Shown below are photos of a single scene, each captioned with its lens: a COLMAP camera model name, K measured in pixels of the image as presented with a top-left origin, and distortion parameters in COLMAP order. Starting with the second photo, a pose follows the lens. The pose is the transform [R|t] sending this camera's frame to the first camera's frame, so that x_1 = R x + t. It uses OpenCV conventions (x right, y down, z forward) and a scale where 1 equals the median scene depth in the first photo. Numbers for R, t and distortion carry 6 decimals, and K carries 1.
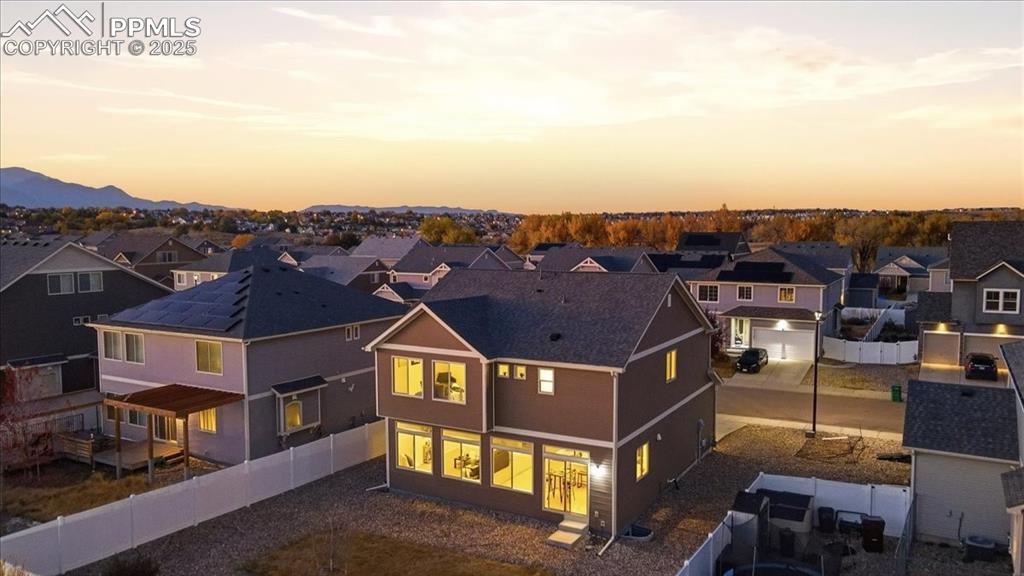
lens RADIAL K [[753.0, 0, 511.7], [0, 753.0, 289.0], [0, 0, 1]] dist [0.014302, 0.013096]
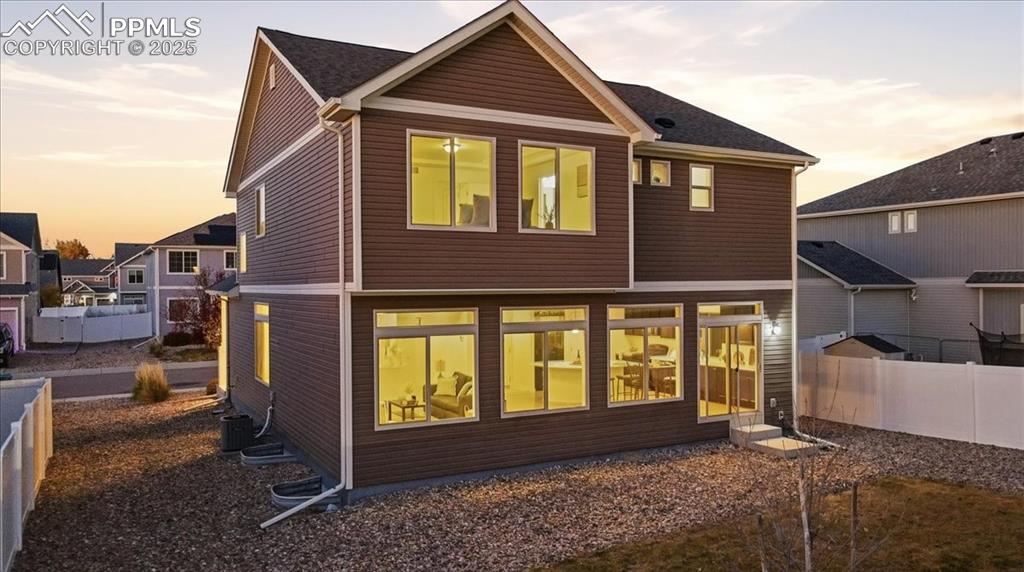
lens RADIAL K [[756.9, 0, 510.3], [0, 756.9, 284.0], [0, 0, 1]] dist [-0.004771, -0.000167]
pose [[0.526636, 0.001396, 0.850089, -0.502701], [0.070828, 0.996450, -0.045515, 0.206220], [-0.847135, 0.084180, 0.524668, 0.815238]]
